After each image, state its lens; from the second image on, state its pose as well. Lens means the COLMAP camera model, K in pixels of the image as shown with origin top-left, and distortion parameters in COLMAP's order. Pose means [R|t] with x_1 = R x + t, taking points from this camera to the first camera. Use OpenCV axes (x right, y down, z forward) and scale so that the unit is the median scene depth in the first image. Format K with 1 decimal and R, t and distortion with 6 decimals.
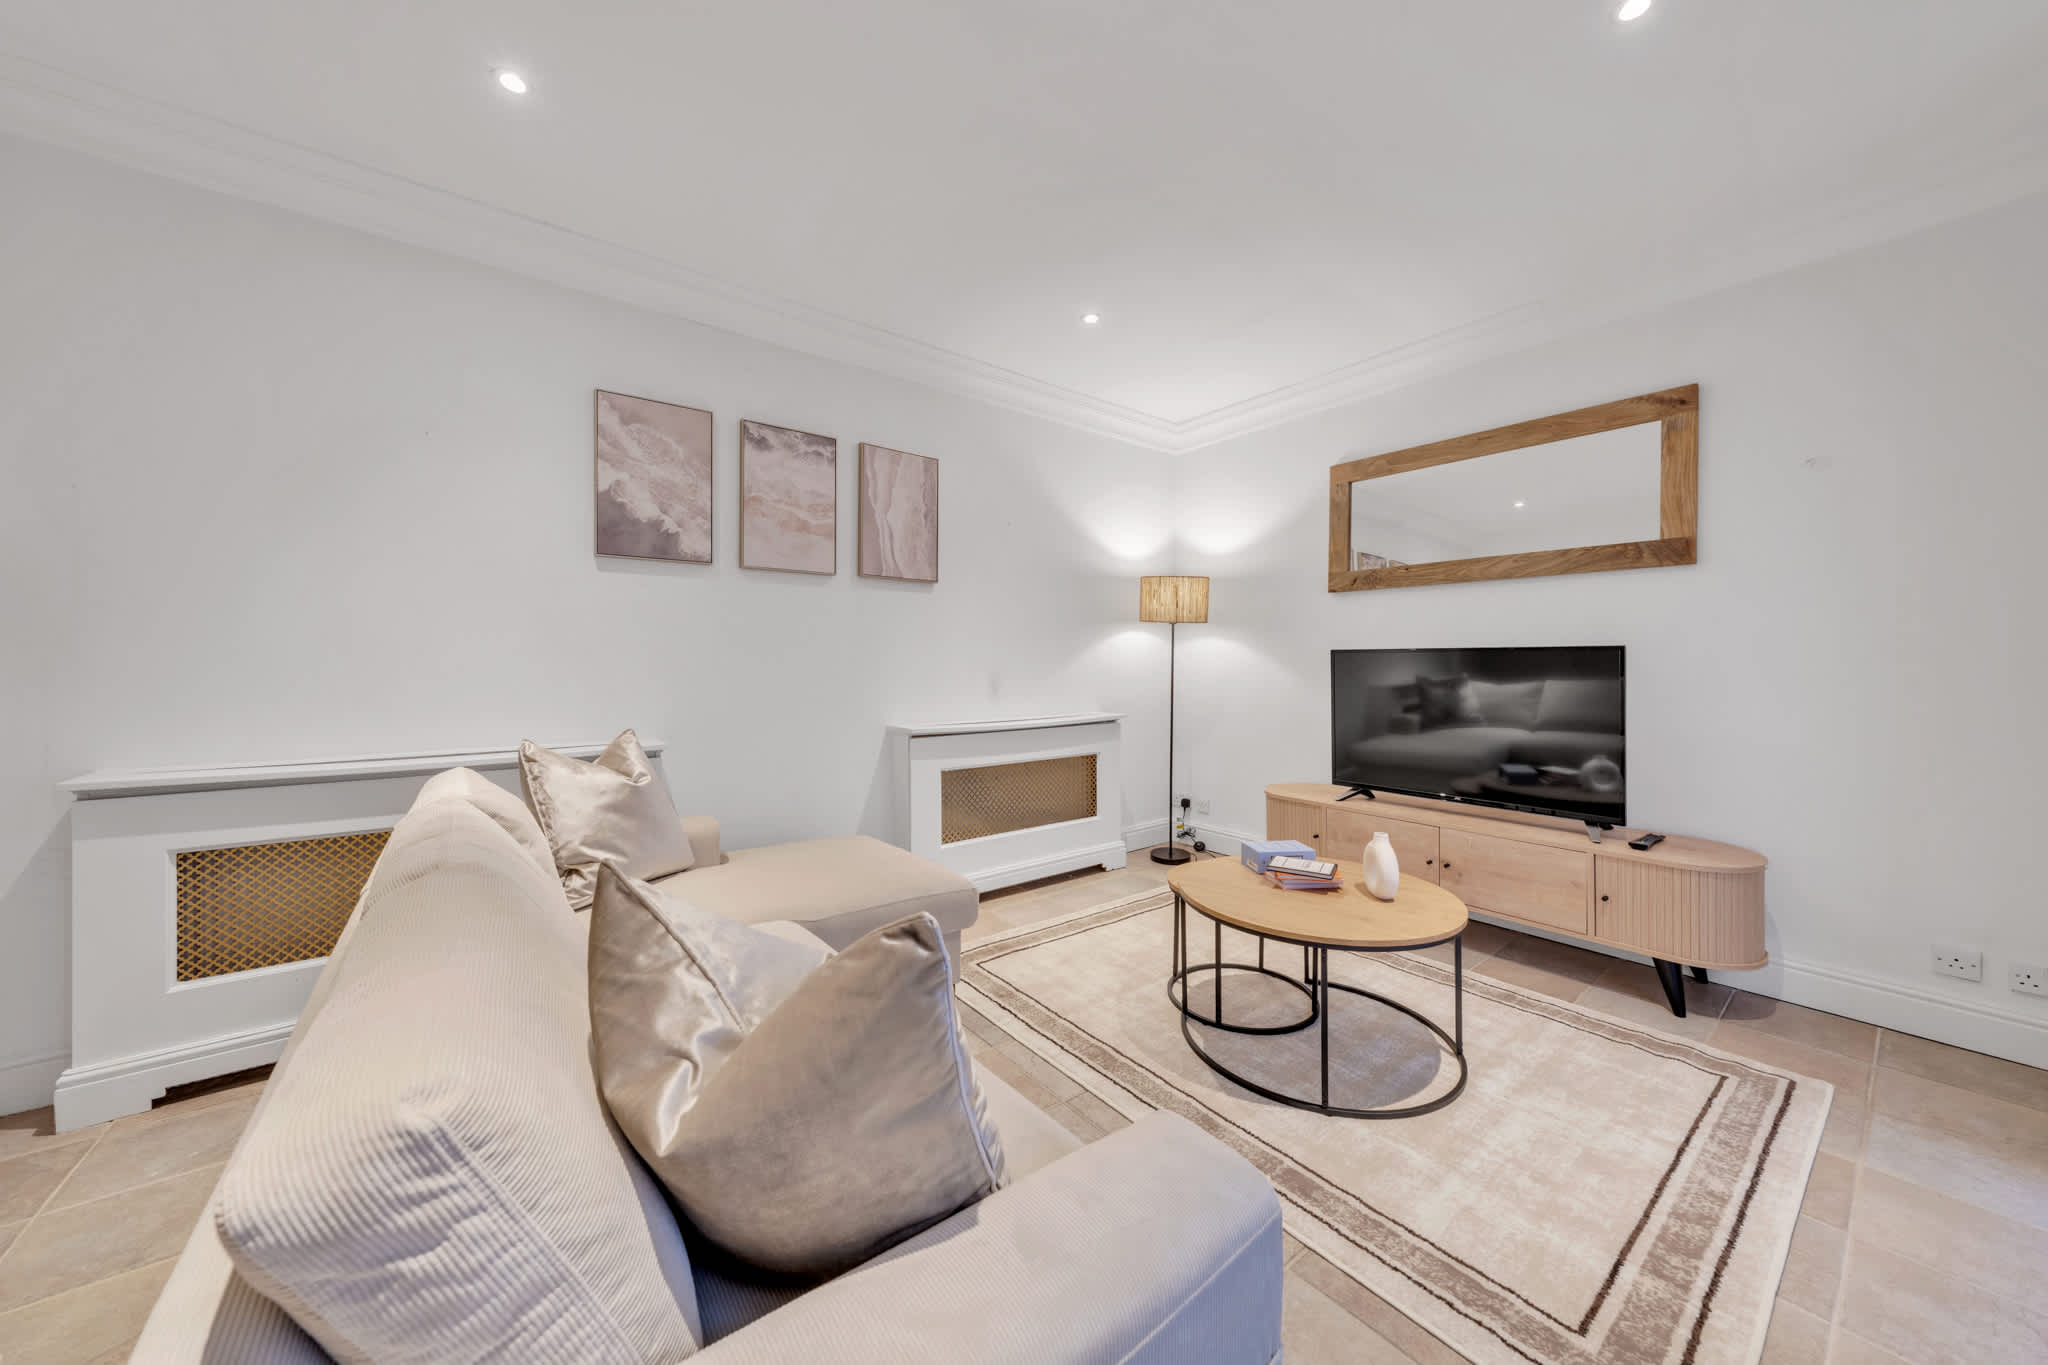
lens RADIAL K [[709.4, 0, 1033.1], [0, 709.4, 667.3], [0, 0, 1]] dist [-0.000108, 0.000007]
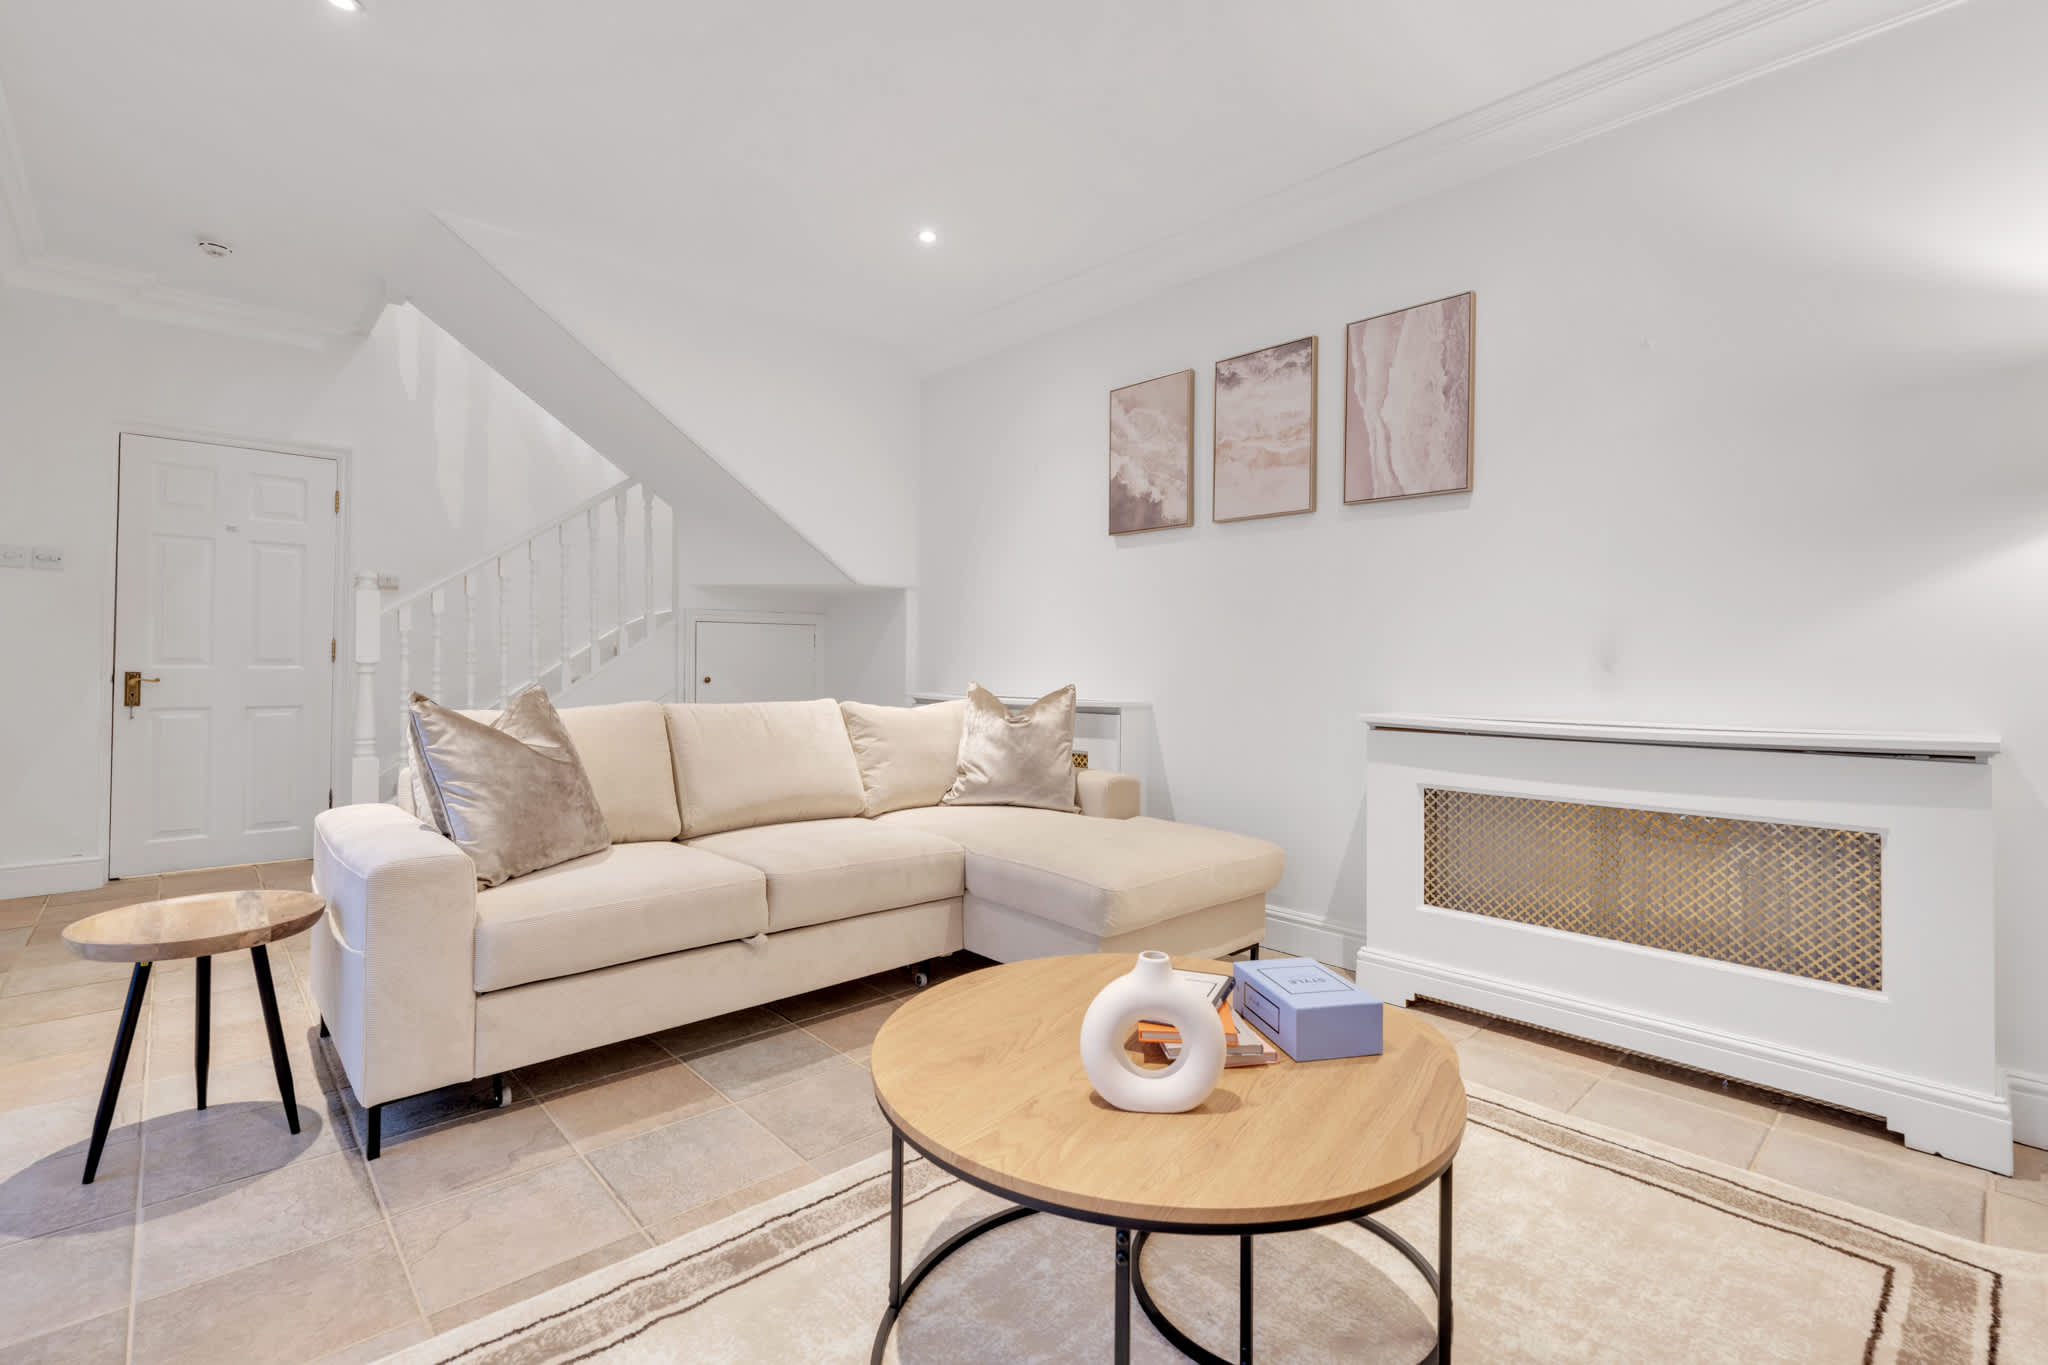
lens RADIAL K [[876.8, 0, 1028.2], [0, 876.8, 677.3], [0, 0, 1]] dist [0.000995, 0.000137]
pose [[0.100453, 0.029751, -0.994497, 0.709949], [-0.006535, 0.999551, 0.029242, 0.030074], [0.994920, 0.003561, 0.100602, 0.633357]]
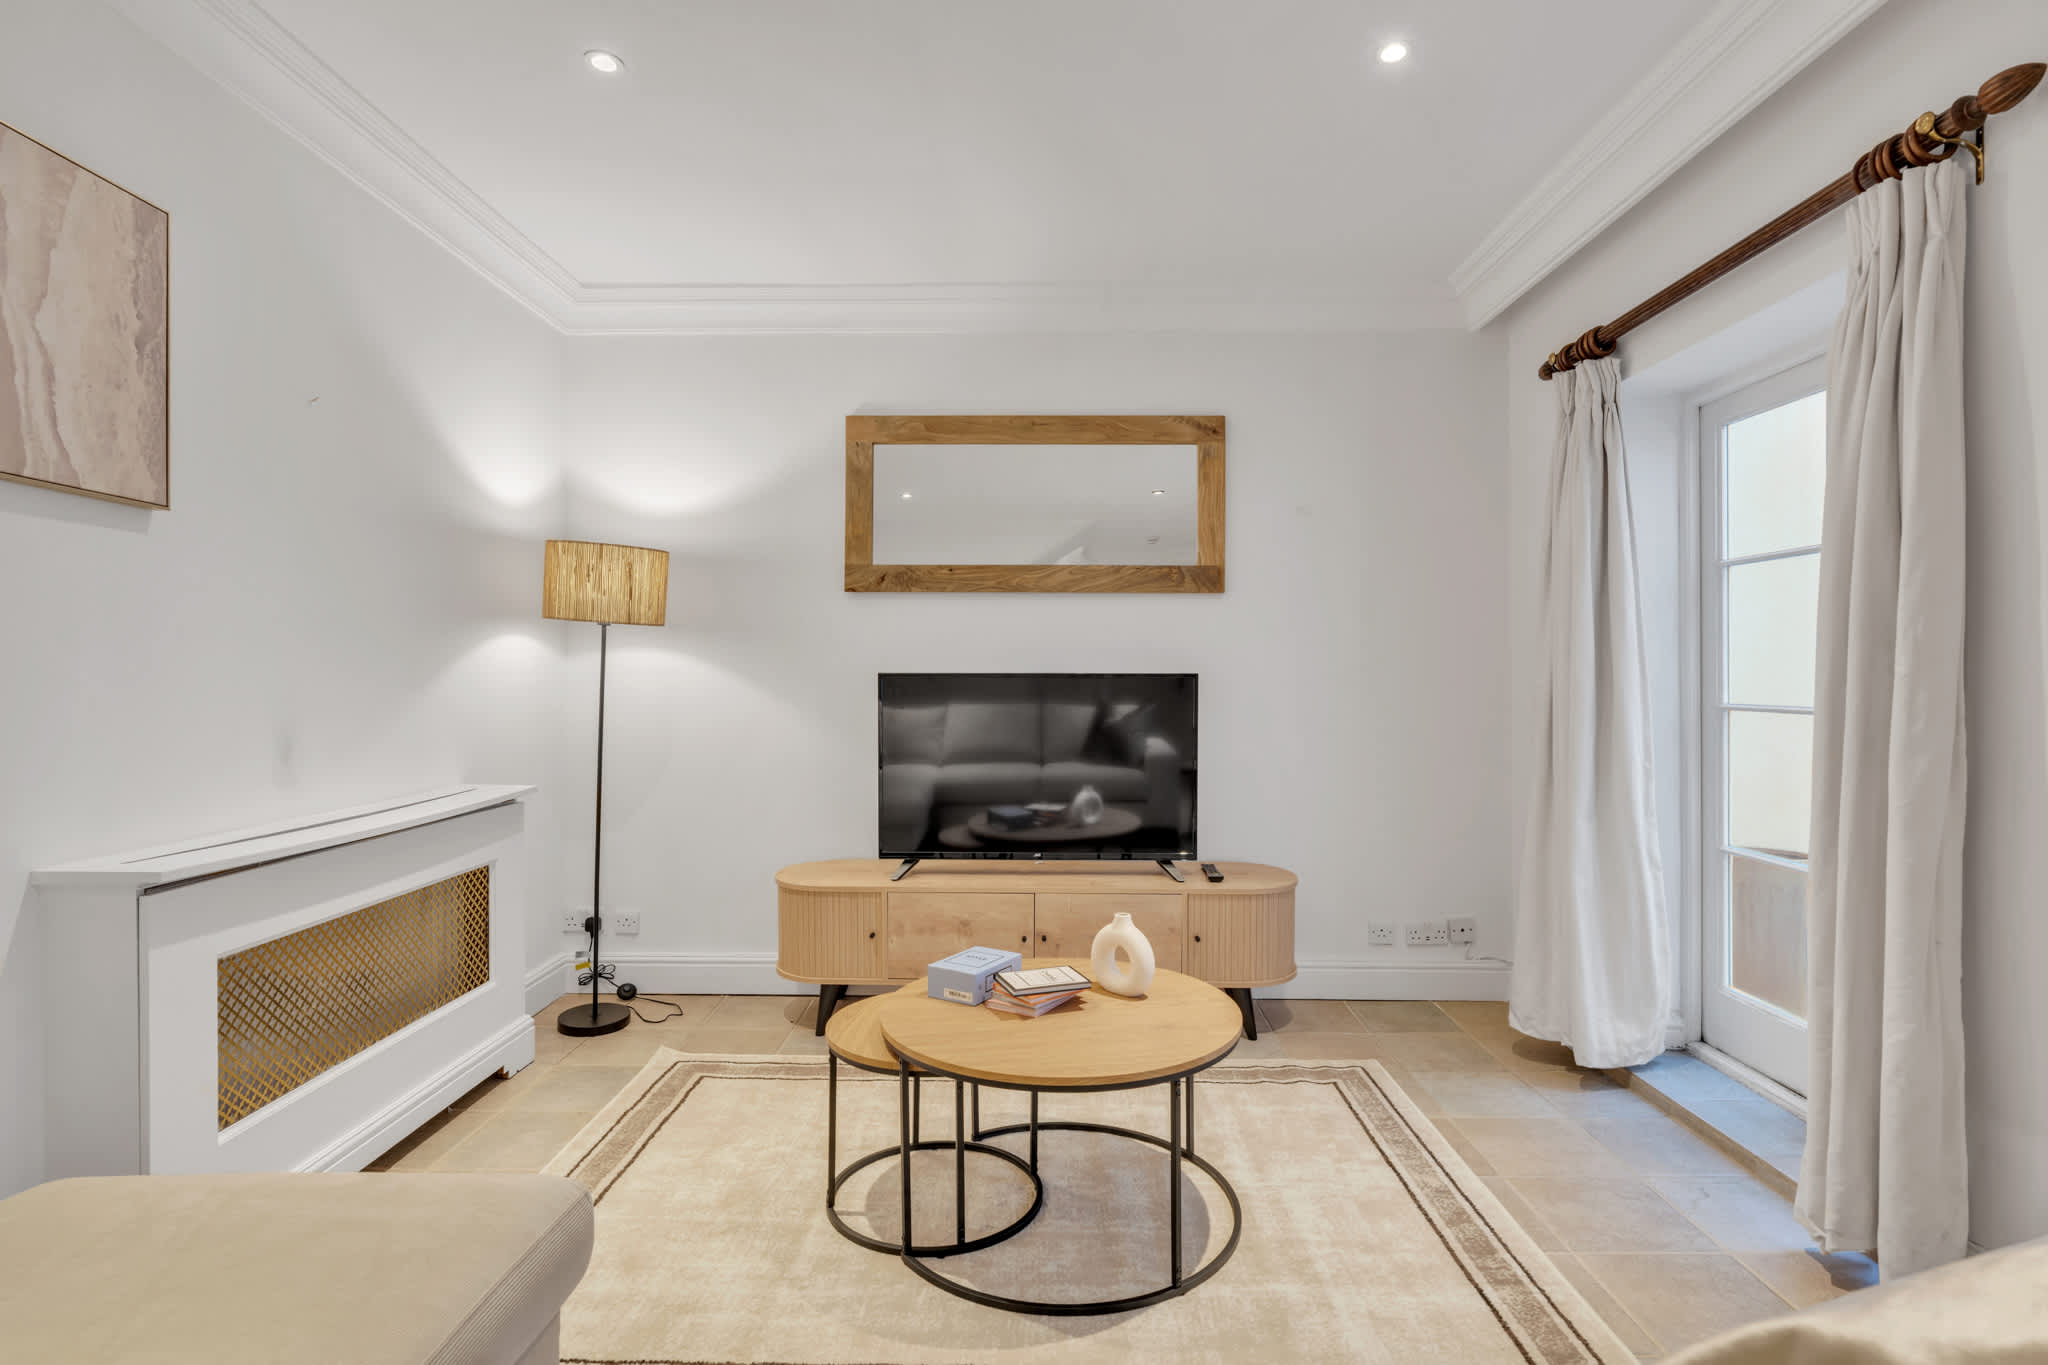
lens RADIAL K [[1010.7, 0, 1024.0], [0, 1010.7, 682.5], [0, 0, 1]] dist [0.002646, 0.000017]
pose [[0.626069, -0.005947, 0.779745, -0.335816], [0.004776, 0.999981, 0.003792, -0.021288], [-0.779753, 0.001350, 0.626086, 0.279263]]
